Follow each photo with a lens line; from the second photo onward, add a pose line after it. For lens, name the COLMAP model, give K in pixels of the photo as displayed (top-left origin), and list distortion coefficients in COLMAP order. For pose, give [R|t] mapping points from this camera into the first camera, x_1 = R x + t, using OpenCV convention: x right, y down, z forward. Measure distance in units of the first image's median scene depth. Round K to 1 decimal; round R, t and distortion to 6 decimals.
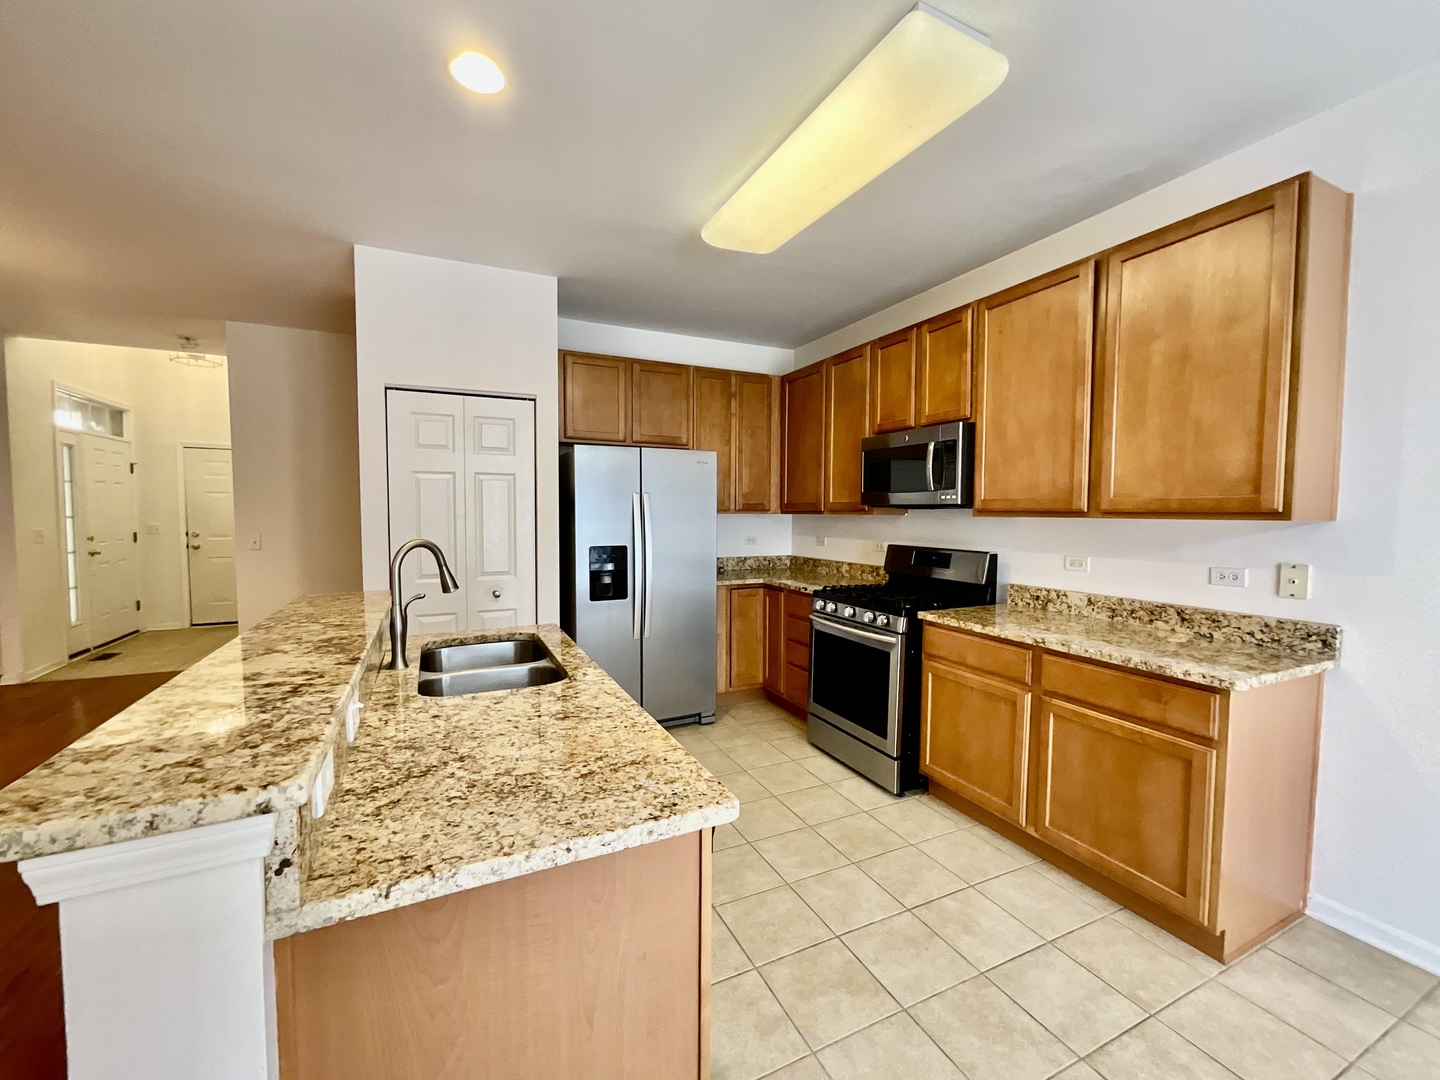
lens RADIAL K [[584.0, 0, 720.0], [0, 584.0, 540.0], [0, 0, 1]] dist [0.001674, 0.000253]
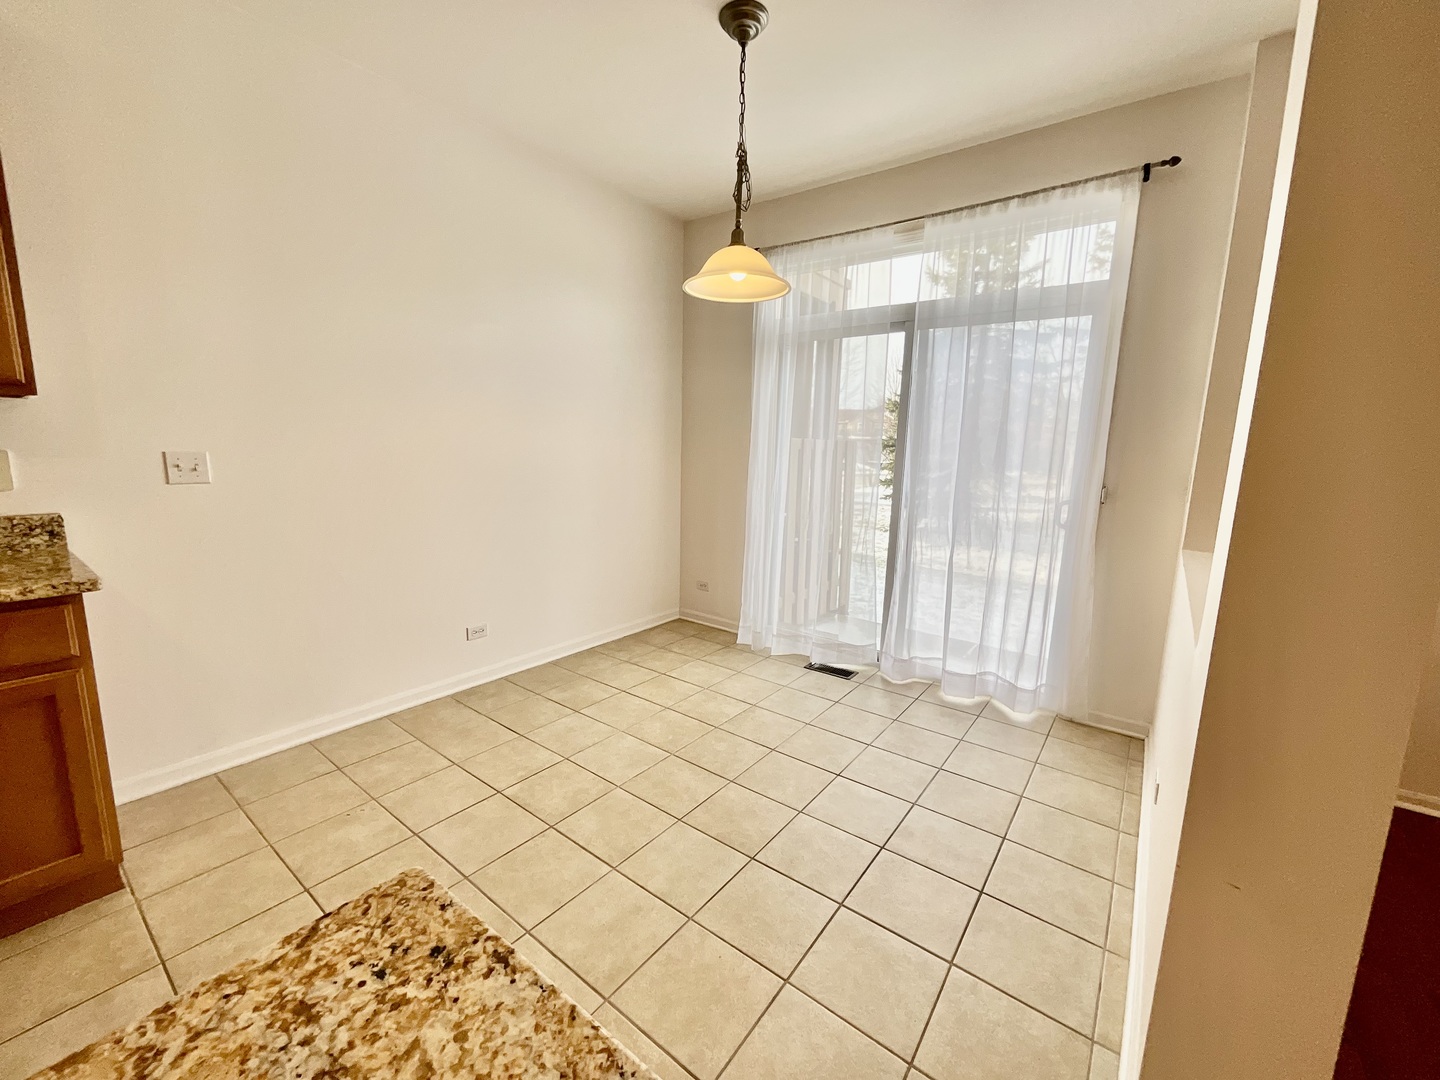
lens RADIAL K [[584.0, 0, 720.0], [0, 584.0, 540.0], [0, 0, 1]] dist [0.001674, 0.000253]
pose [[-0.459422, -0.160193, 0.873653, -0.467742], [0.017634, 0.981763, 0.189290, 0.054247], [-0.888043, 0.102370, -0.448219, 0.877108]]
